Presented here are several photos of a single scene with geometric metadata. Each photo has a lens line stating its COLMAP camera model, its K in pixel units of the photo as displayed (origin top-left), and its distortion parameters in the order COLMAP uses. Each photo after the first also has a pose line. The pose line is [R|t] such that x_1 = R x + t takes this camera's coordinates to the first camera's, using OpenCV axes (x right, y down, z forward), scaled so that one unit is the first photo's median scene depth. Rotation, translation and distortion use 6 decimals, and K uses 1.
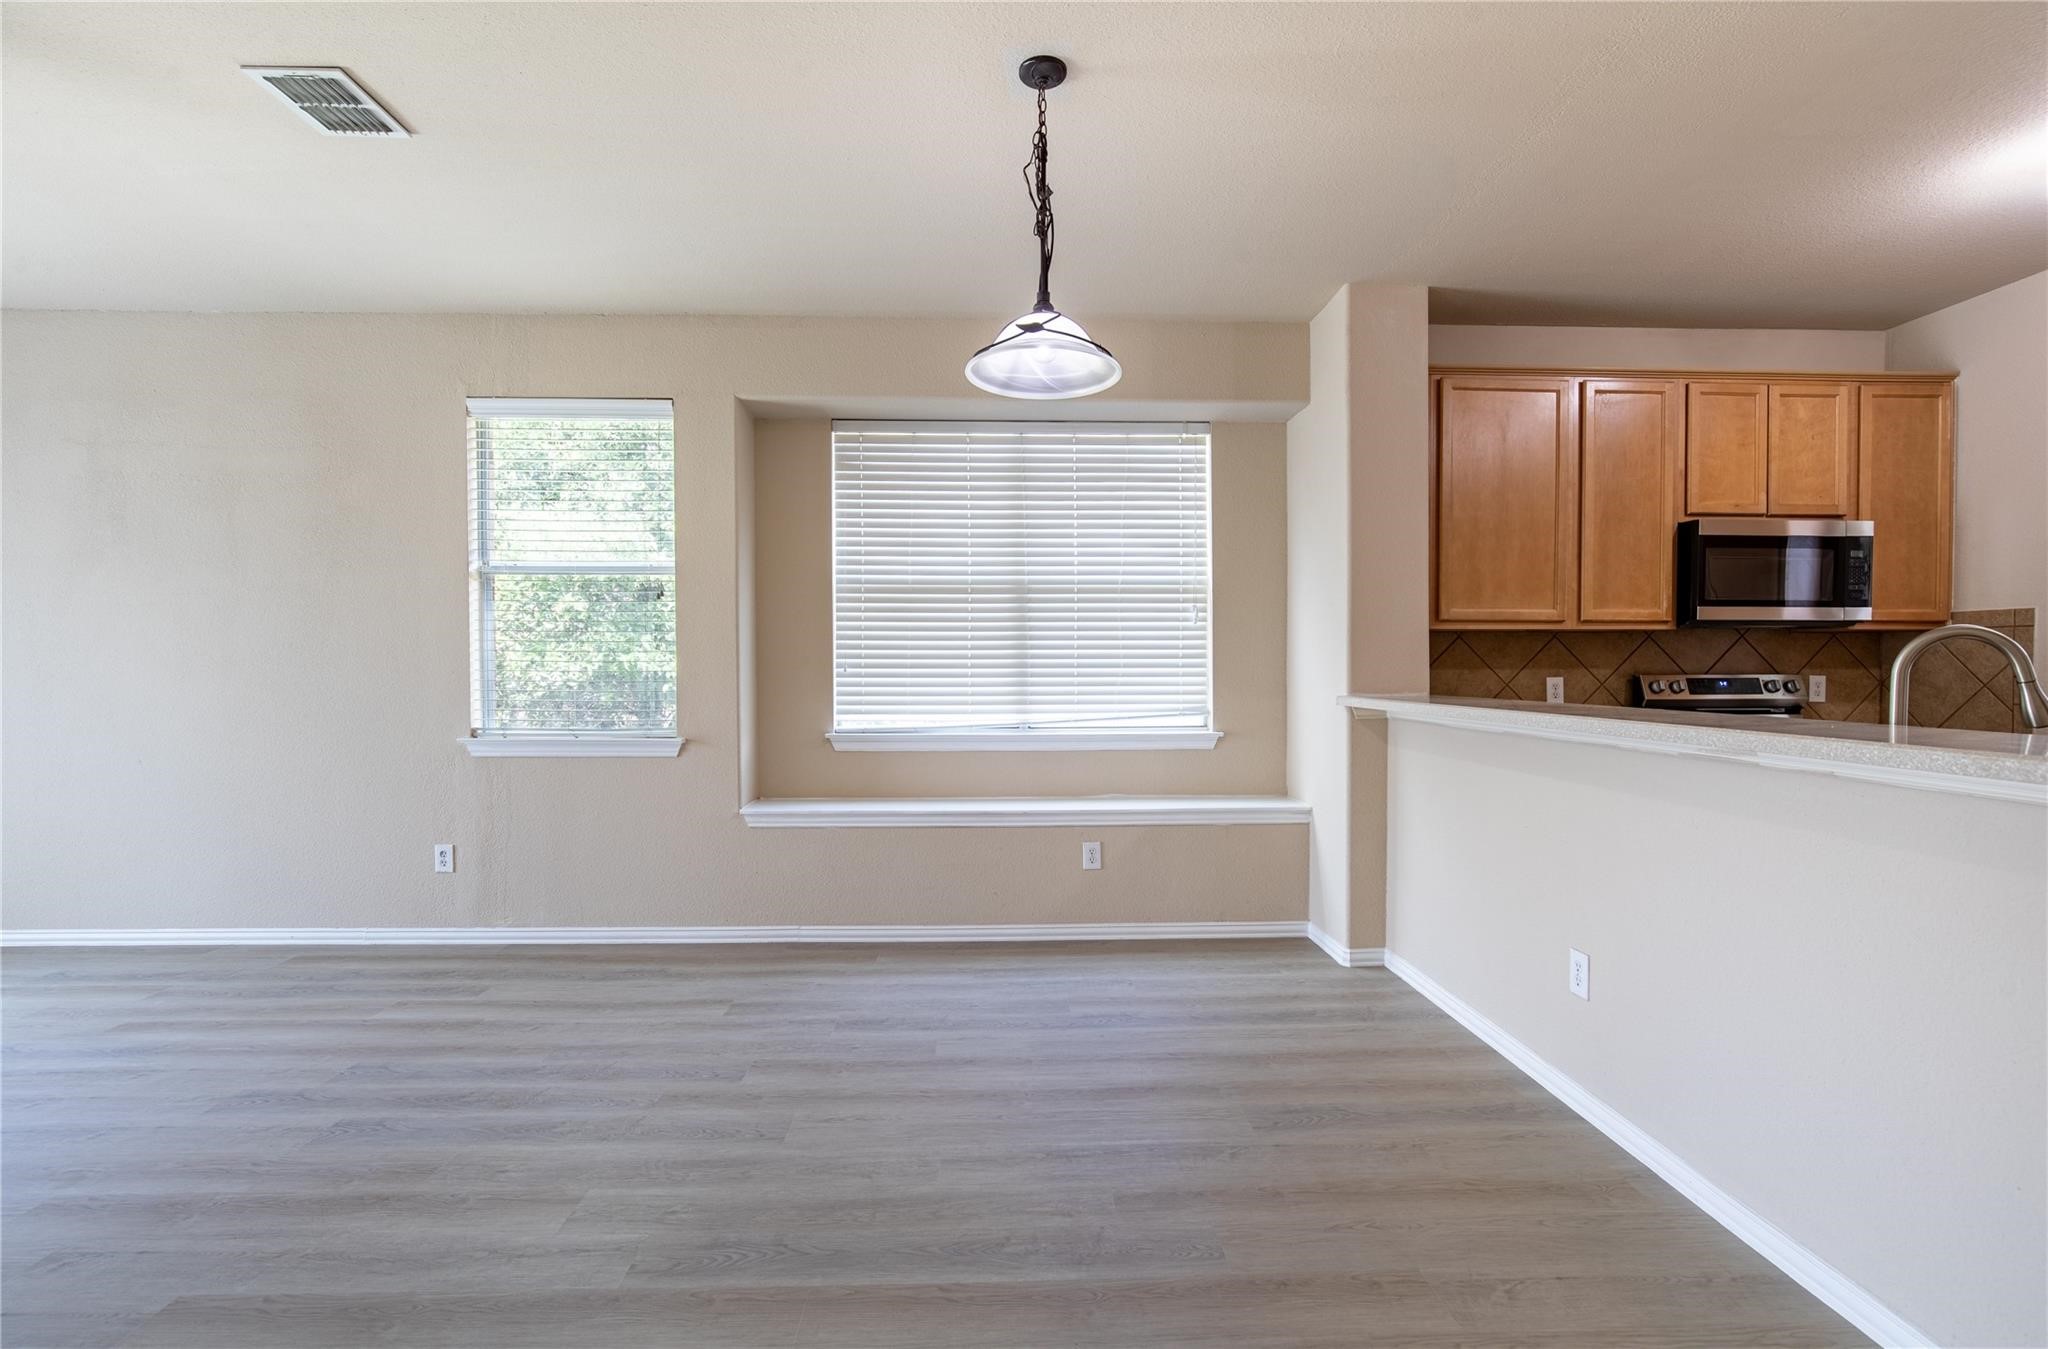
lens RADIAL K [[934.5, 0, 1020.8], [0, 934.5, 686.1], [0, 0, 1]] dist [-0.028982, 0.007511]
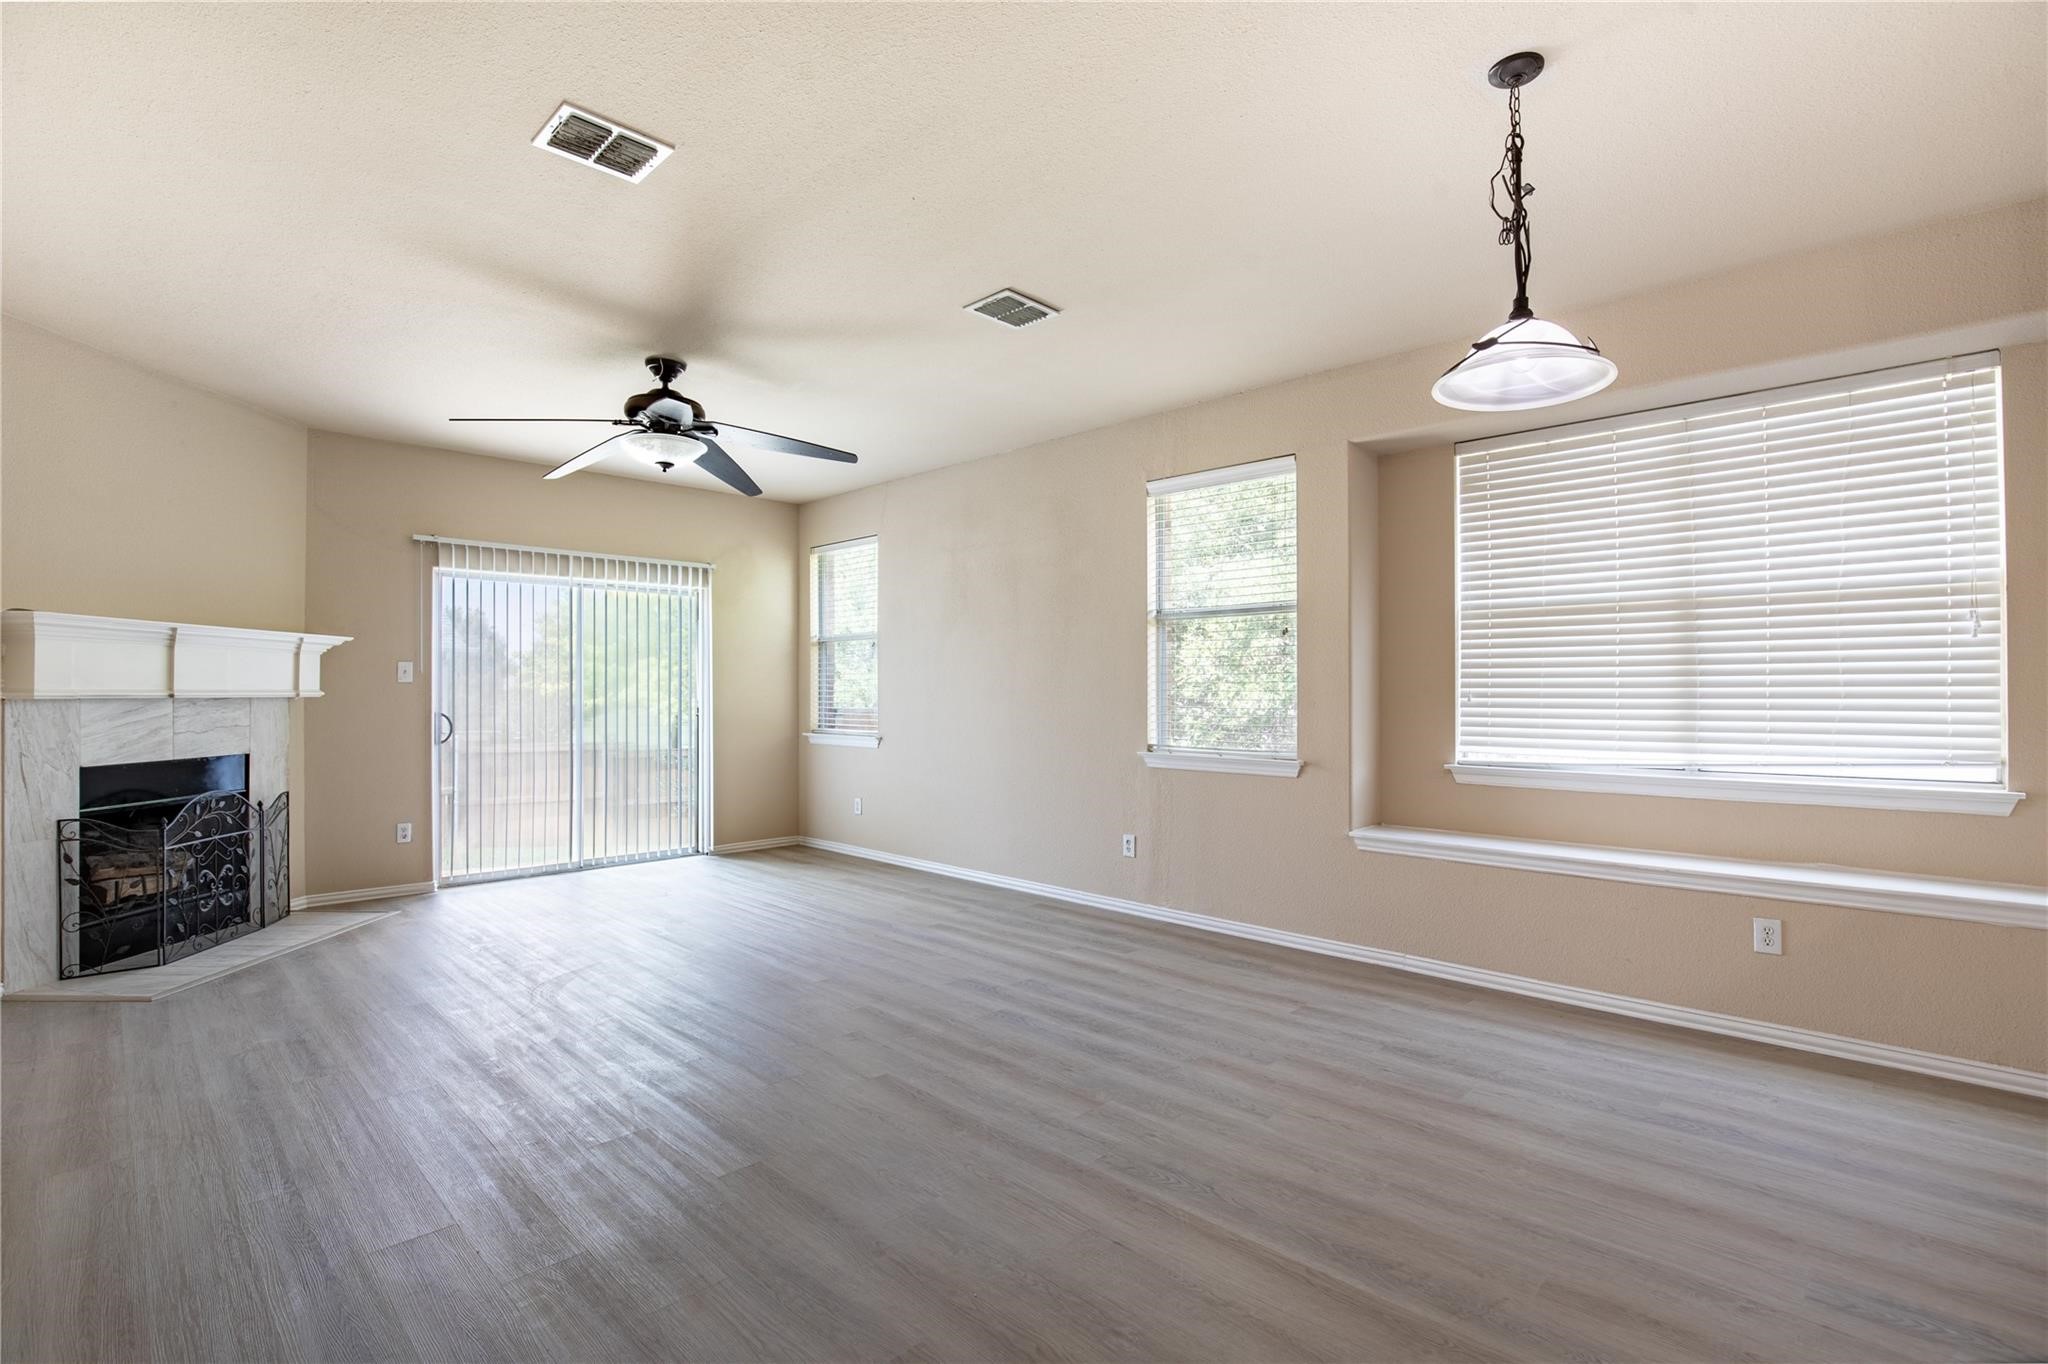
lens RADIAL K [[934.5, 0, 1014.3], [0, 934.5, 695.6], [0, 0, 1]] dist [-0.028982, 0.007511]
pose [[0.685115, 0.001674, -0.728433, 0.221440], [-0.017269, 0.999754, -0.013944, 0.000030], [0.728230, 0.022133, 0.684975, -0.001955]]
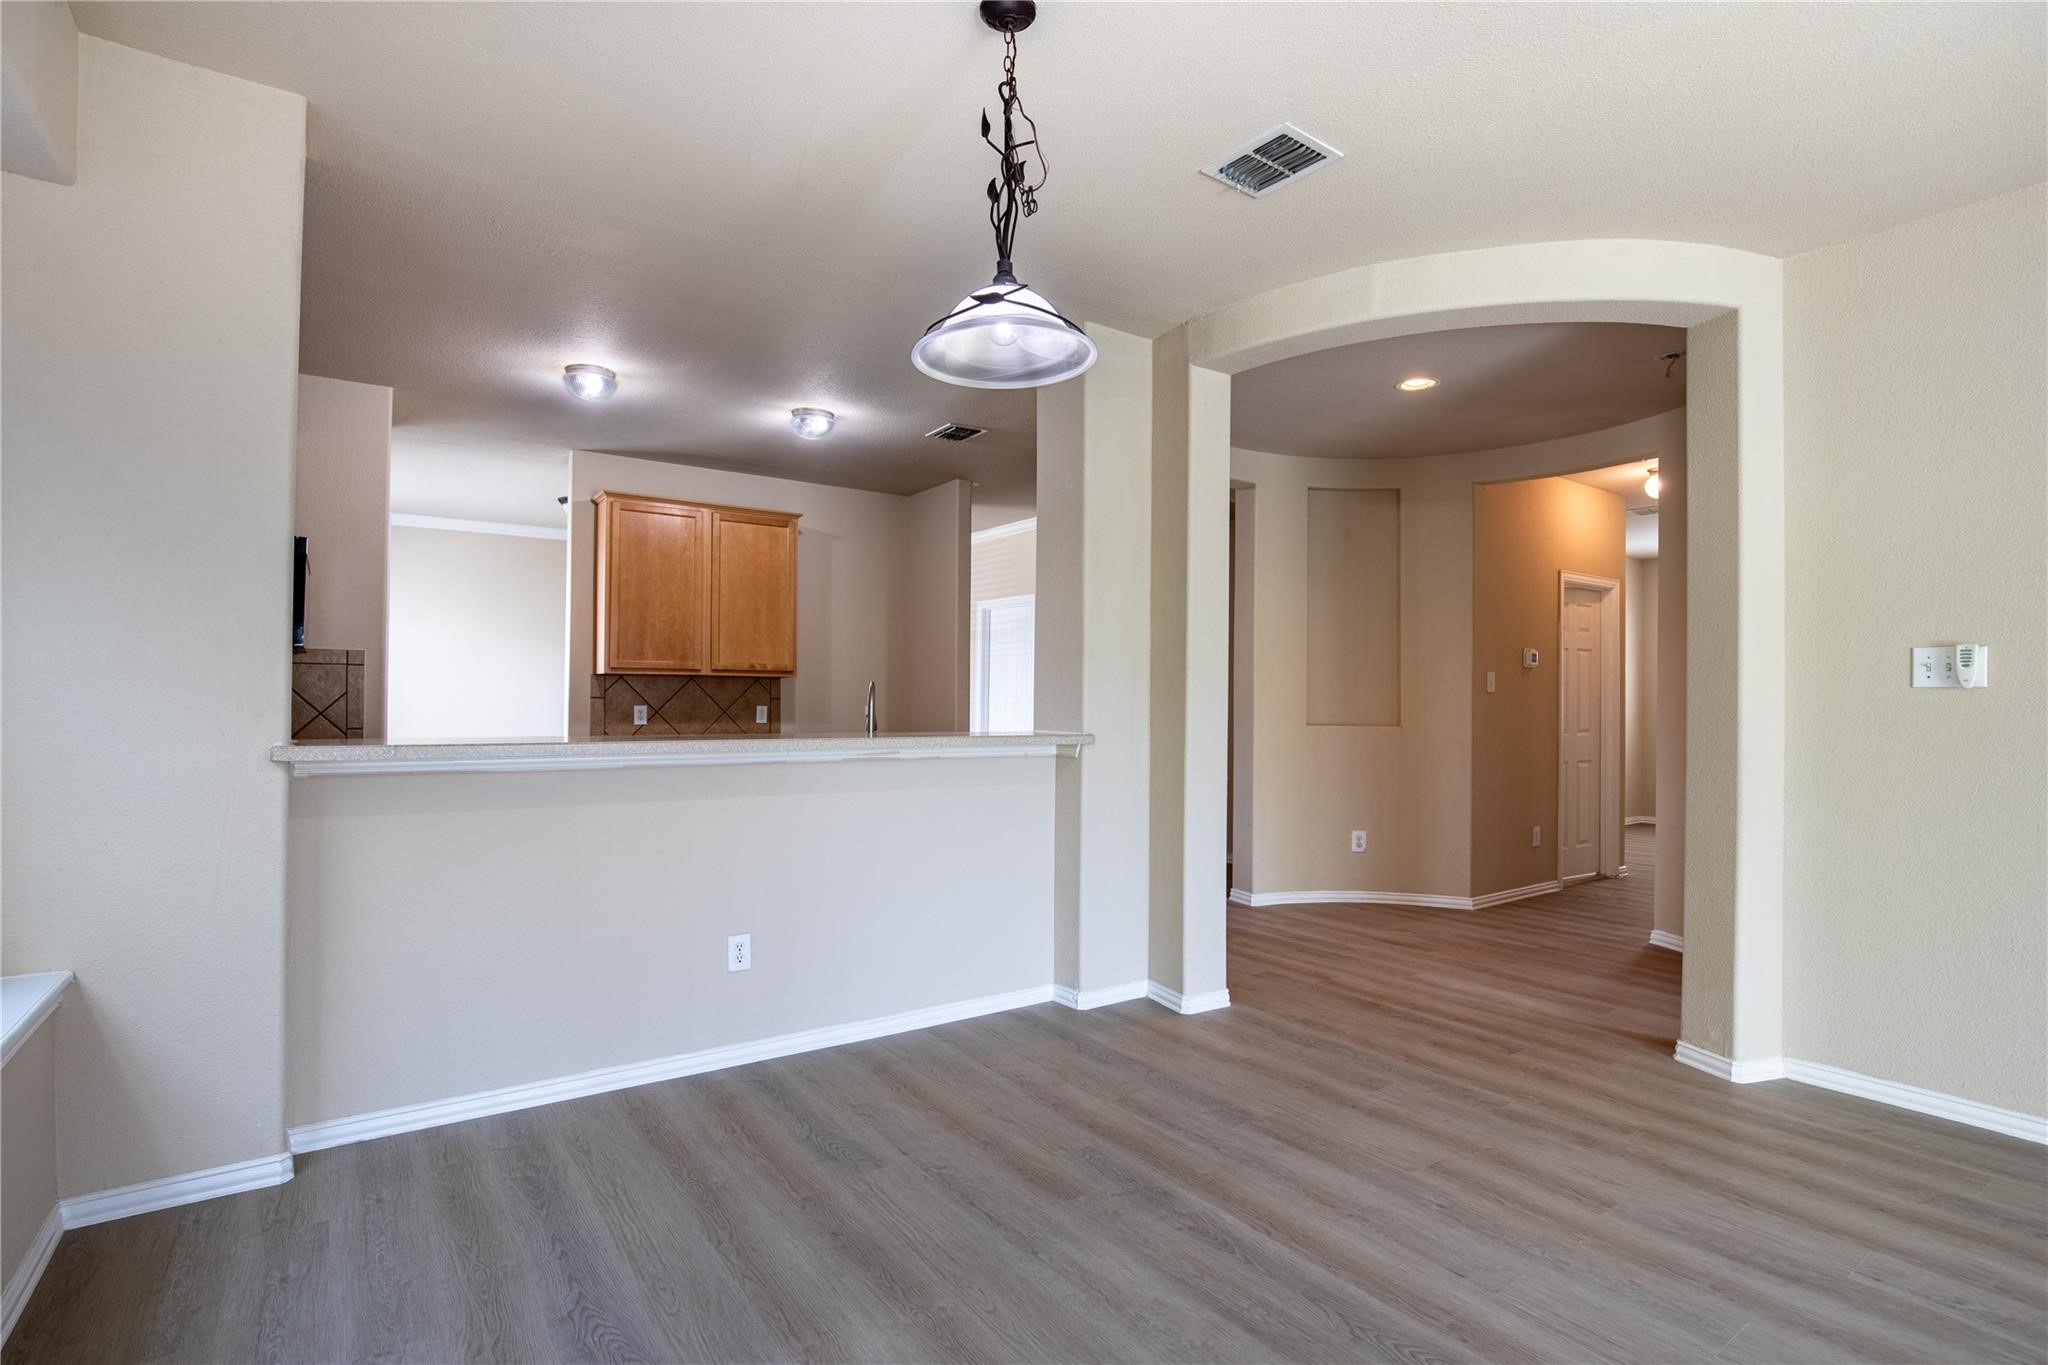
lens RADIAL K [[970.7, 0, 1025.8], [0, 970.7, 693.9], [0, 0, 1]] dist [-0.019528, 0.001093]
pose [[-0.547654, 0.002703, 0.836701, -0.462053], [0.010138, 0.999943, 0.003405, -0.022296], [-0.836644, 0.010347, -0.547650, 0.938528]]
